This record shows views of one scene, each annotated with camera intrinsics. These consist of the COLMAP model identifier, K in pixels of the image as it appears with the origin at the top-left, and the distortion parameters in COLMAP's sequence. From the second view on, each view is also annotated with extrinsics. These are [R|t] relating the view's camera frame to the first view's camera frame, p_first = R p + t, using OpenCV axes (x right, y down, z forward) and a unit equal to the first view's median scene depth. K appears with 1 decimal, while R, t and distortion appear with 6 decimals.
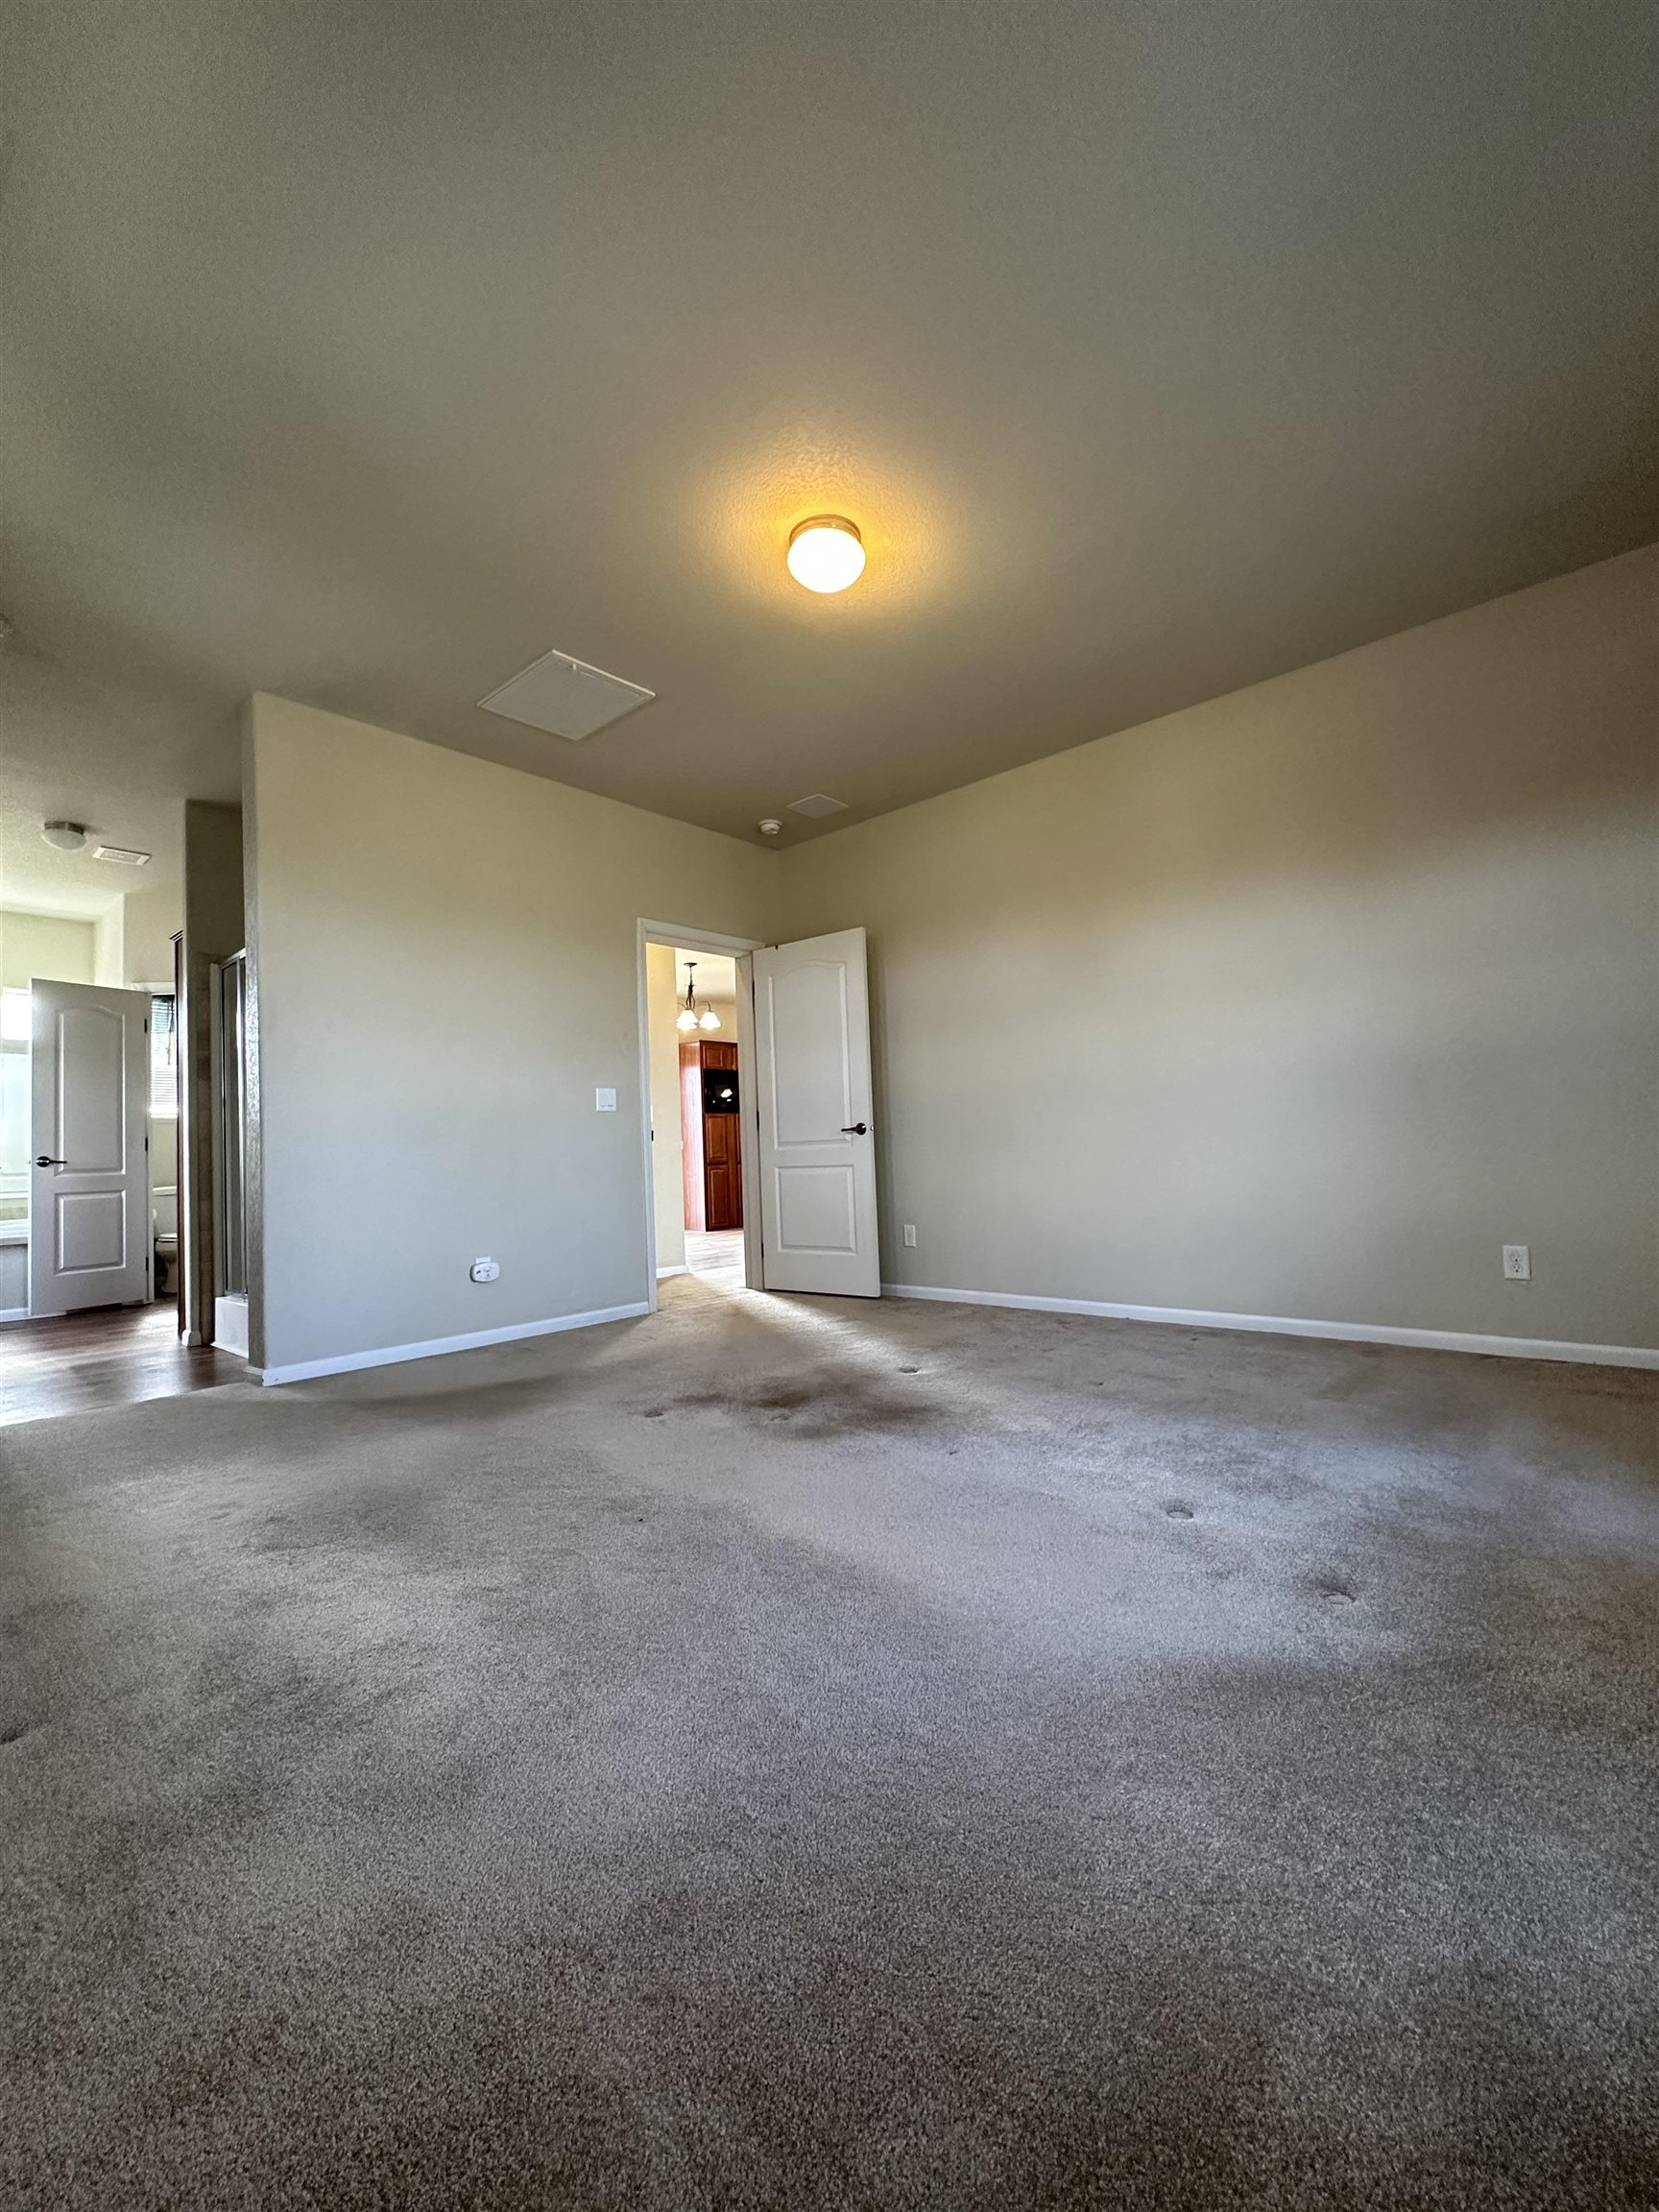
lens RADIAL K [[916.2, 0, 830.9], [0, 916.2, 1108.2], [0, 0, 1]] dist [-0.000756, 0.000636]
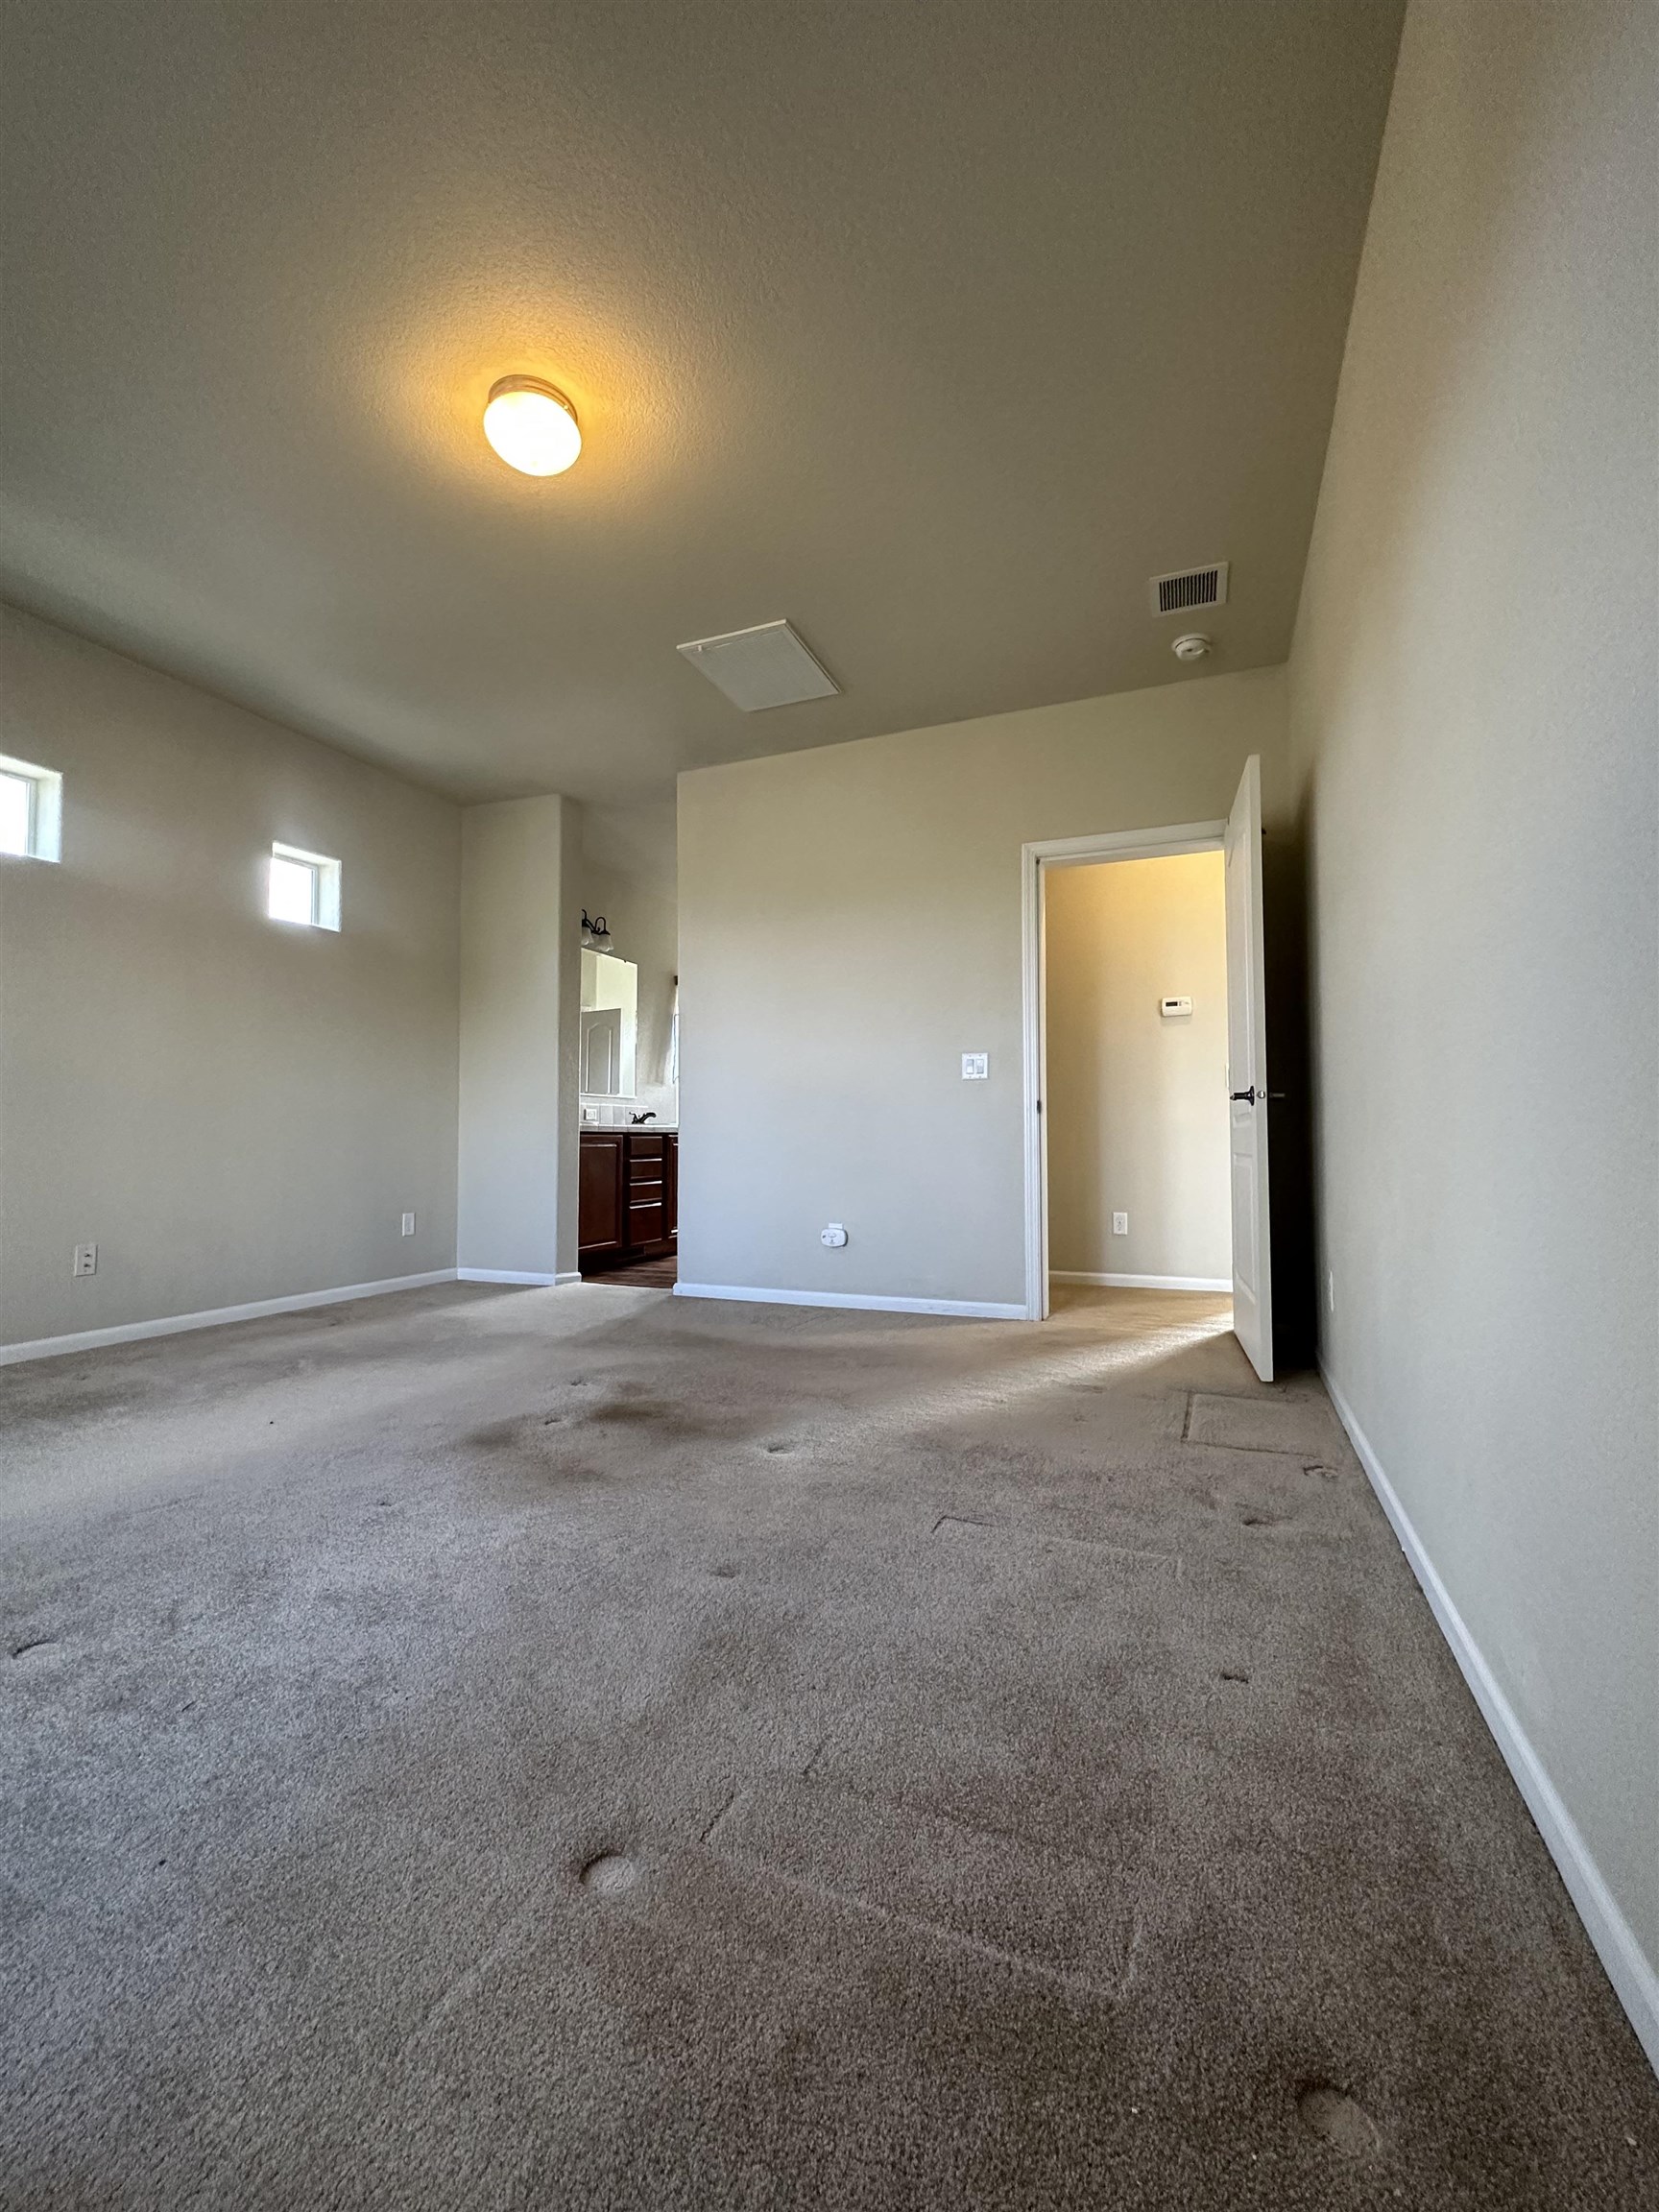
lens RADIAL K [[916.2, 0, 832.4], [0, 916.2, 1110.3], [0, 0, 1]] dist [-0.000756, 0.000636]
pose [[0.337422, 0.007570, -0.941323, 0.676032], [0.041627, 0.998870, 0.022954, 0.008883], [0.940433, -0.046929, 0.336726, 0.718963]]
